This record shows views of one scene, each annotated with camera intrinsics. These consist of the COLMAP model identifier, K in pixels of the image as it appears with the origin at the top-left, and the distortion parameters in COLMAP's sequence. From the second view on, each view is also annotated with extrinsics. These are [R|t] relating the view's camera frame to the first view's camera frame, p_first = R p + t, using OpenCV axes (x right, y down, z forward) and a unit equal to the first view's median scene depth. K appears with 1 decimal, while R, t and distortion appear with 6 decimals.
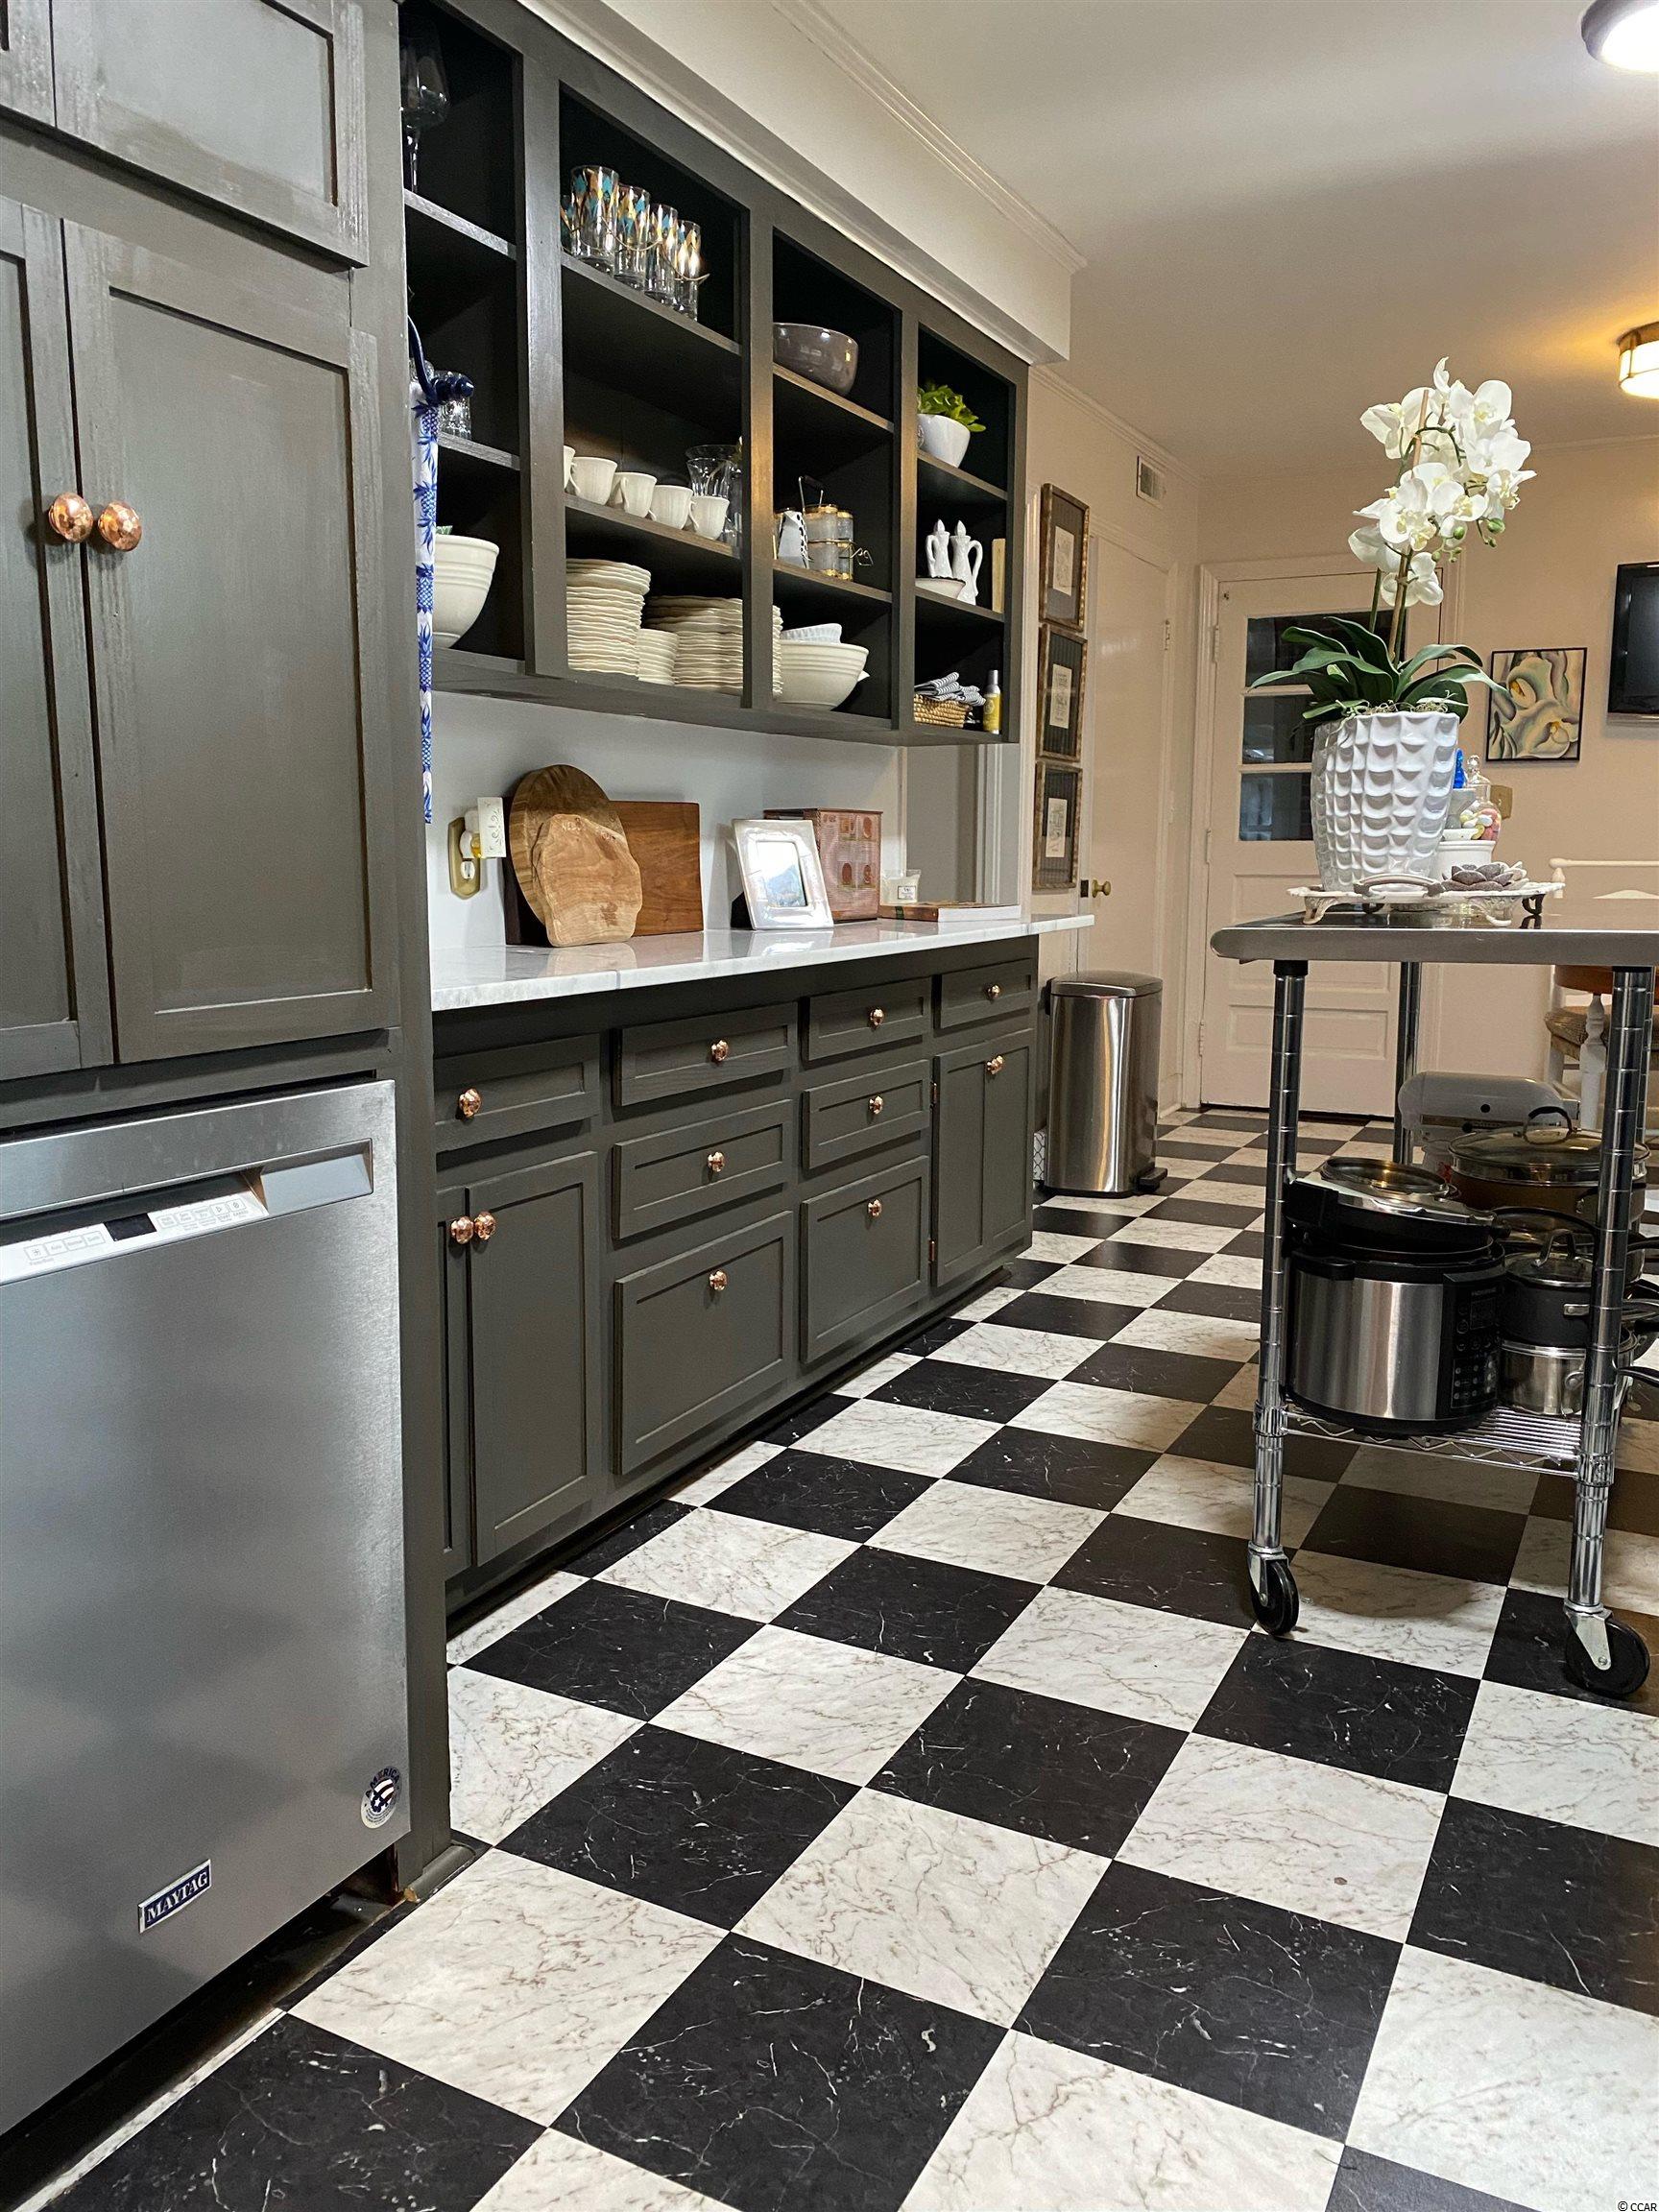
lens RADIAL K [[1698.4, 0, 814.5], [0, 1698.4, 1094.1], [0, 0, 1]] dist [0.036367, -0.030778]
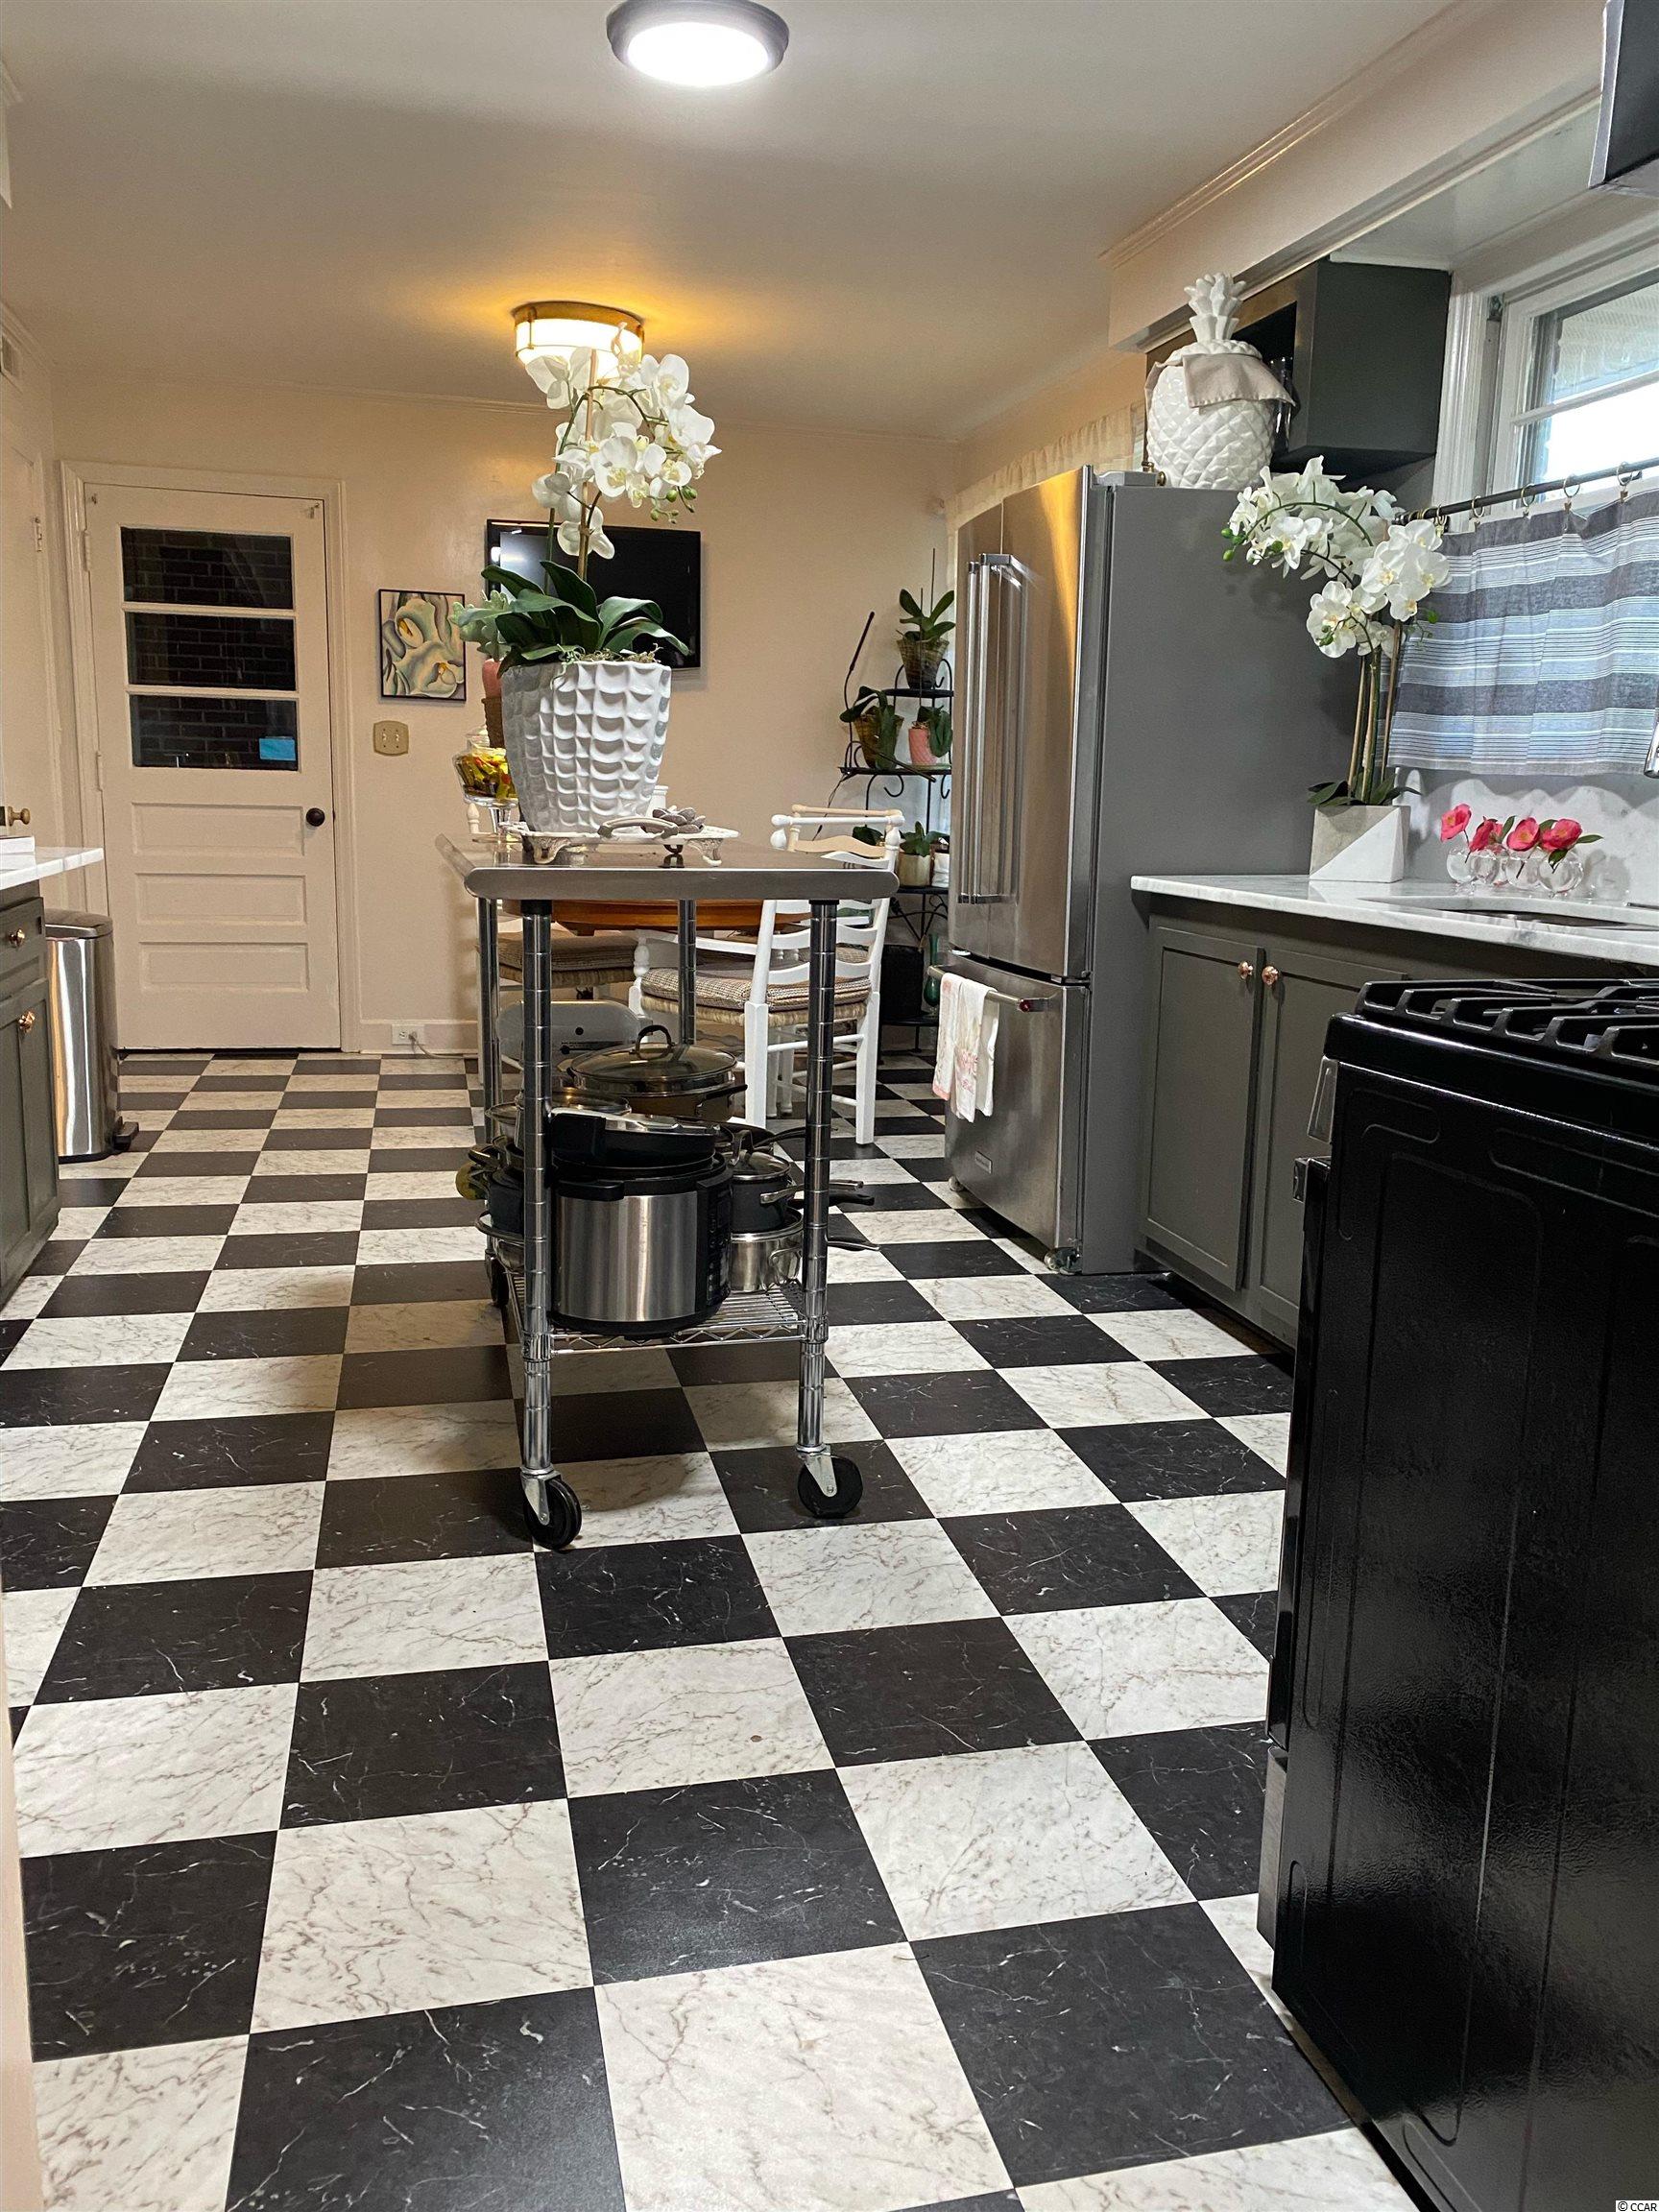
lens RADIAL K [[1698.4, 0, 816.6], [0, 1698.4, 1098.3], [0, 0, 1]] dist [0.036367, -0.030778]
pose [[0.759036, -0.104535, 0.642601, -0.231362], [0.075877, 0.994503, 0.072155, -0.018595], [-0.646611, -0.006010, 0.762796, 0.098791]]
